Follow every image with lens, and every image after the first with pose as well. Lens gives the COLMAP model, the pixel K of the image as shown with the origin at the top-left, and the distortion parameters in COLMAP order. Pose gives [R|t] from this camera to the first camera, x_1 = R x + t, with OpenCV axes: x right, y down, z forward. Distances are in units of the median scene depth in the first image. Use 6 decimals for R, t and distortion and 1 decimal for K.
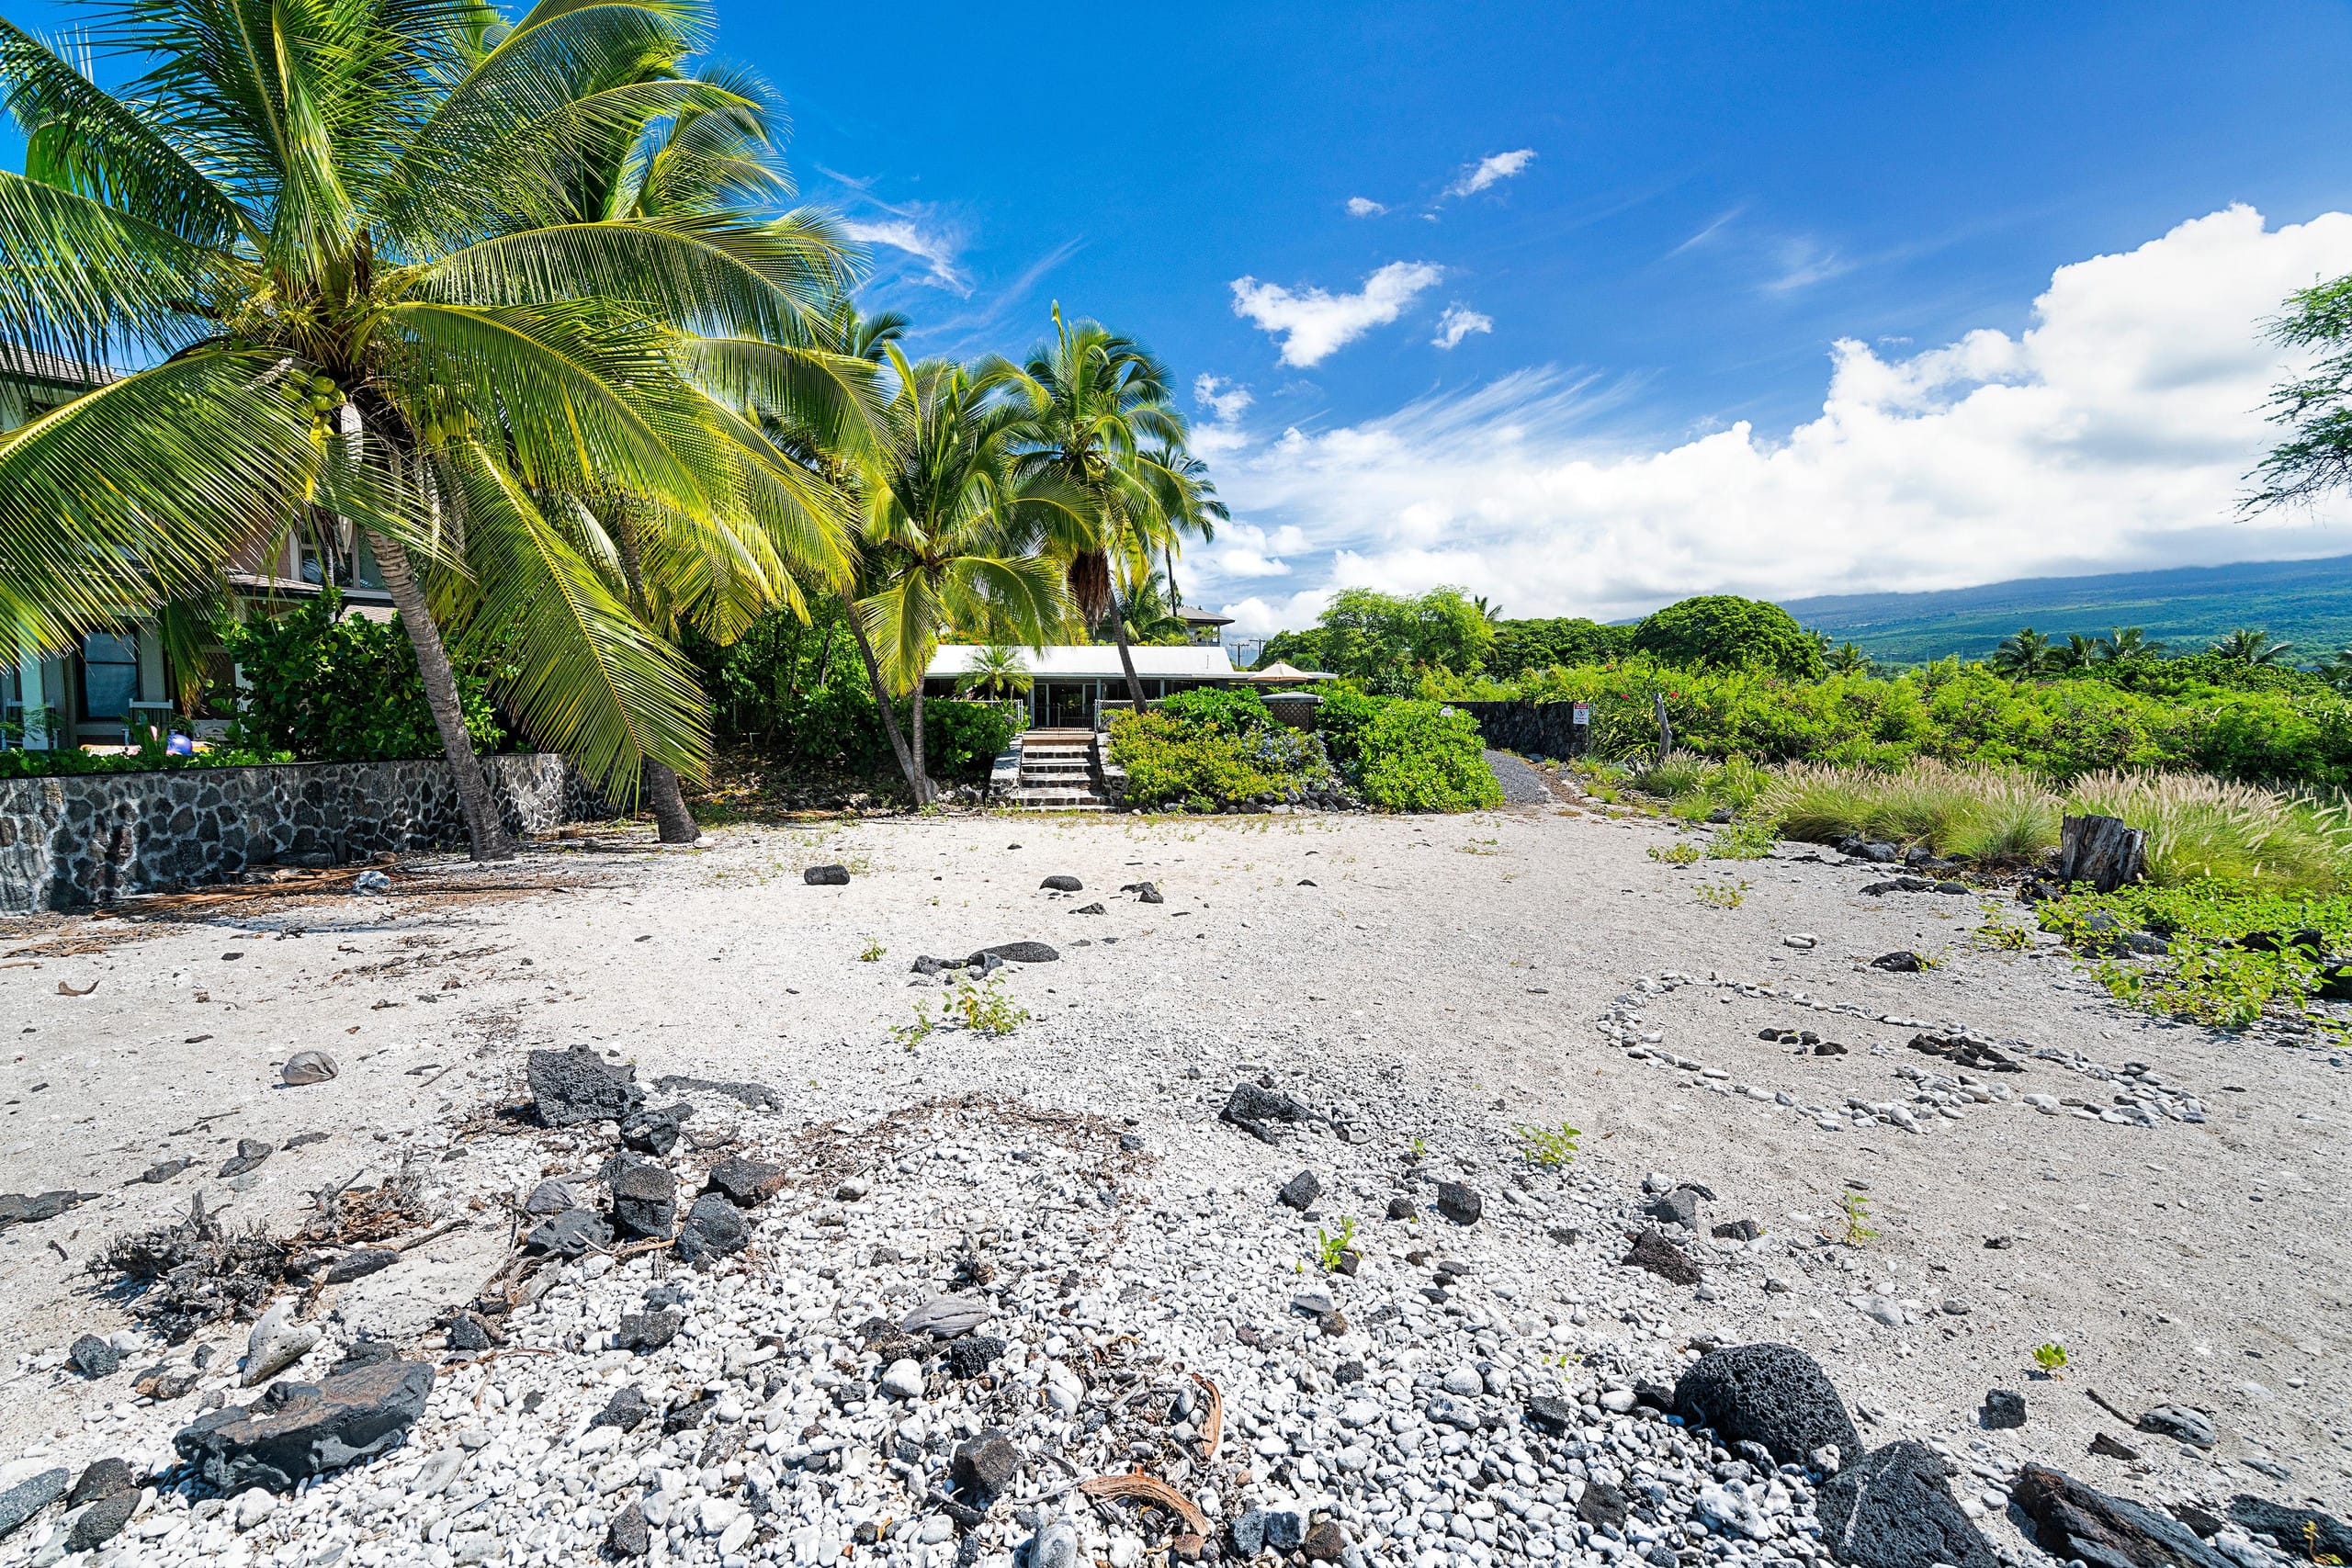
lens RADIAL K [[1509.9, 0, 1176.0], [0, 1509.9, 784.0], [0, 0, 1]] dist [-0.073124, 0.066391]
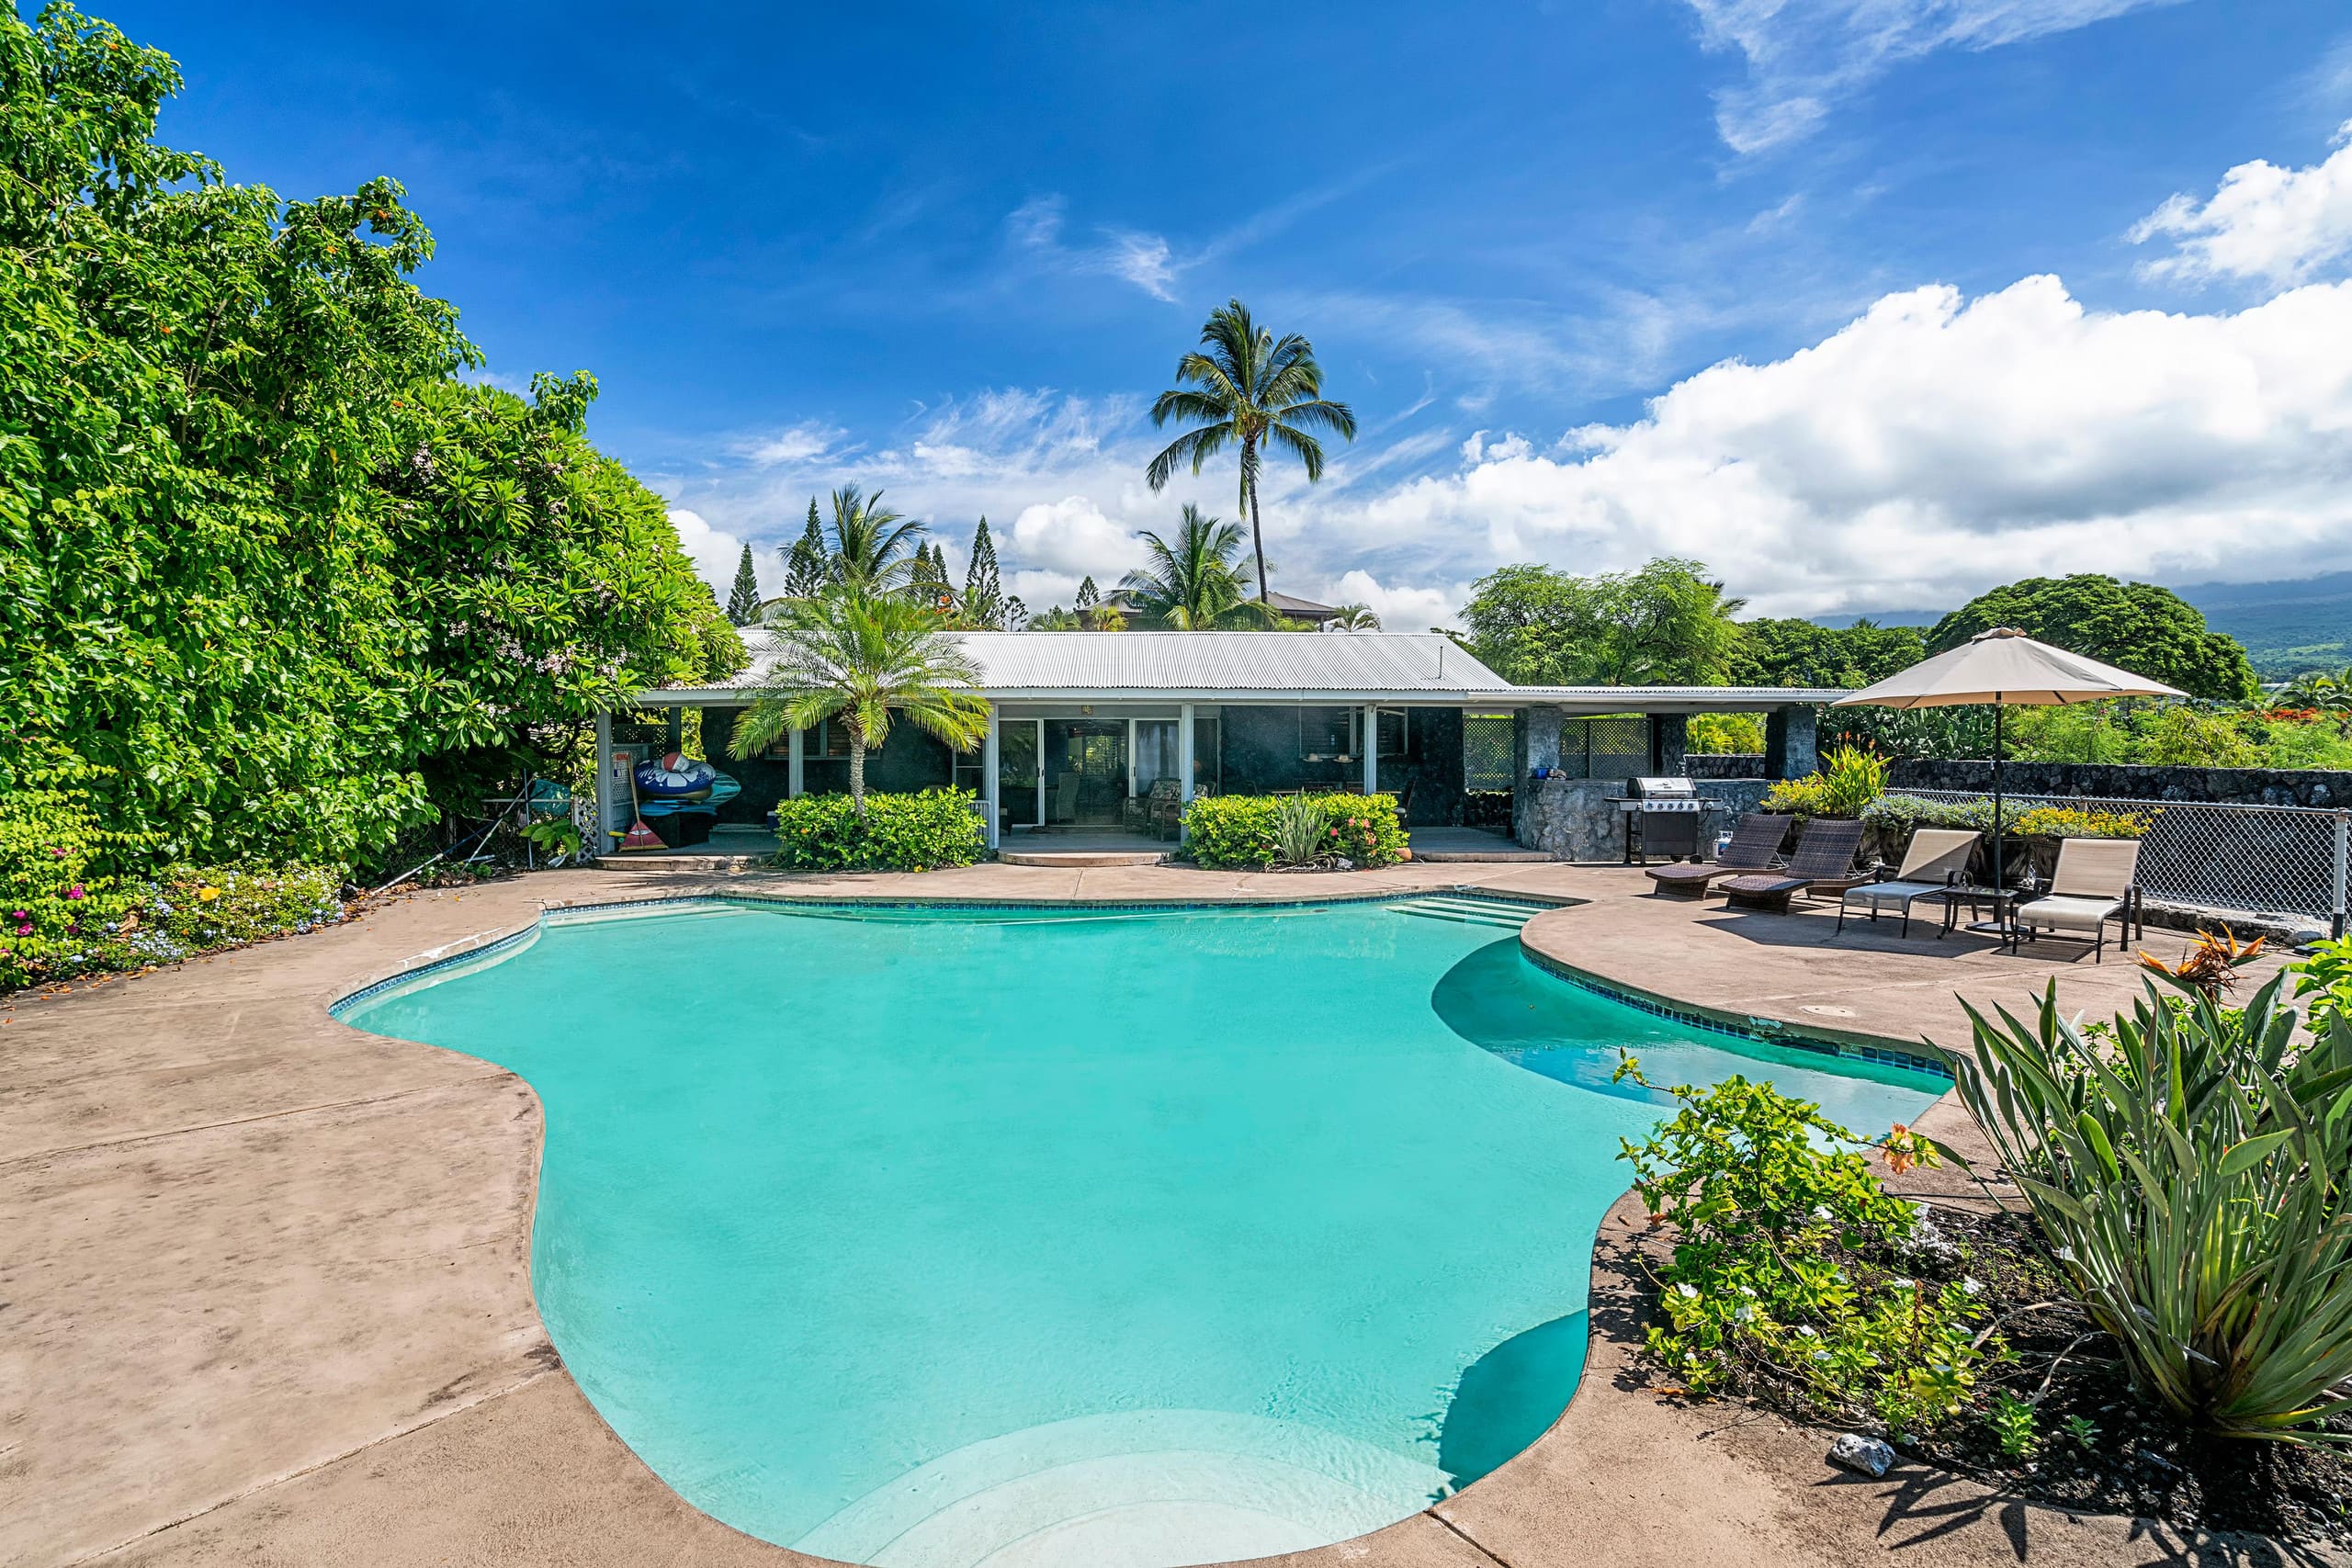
lens RADIAL K [[1509.9, 0, 1176.0], [0, 1509.9, 784.0], [0, 0, 1]] dist [-0.073124, 0.066391]
pose [[0.999969, -0.007532, 0.002347, -0.032104], [0.007578, 0.999767, -0.020220, -0.026180], [-0.002194, 0.020237, 0.999793, 0.377775]]
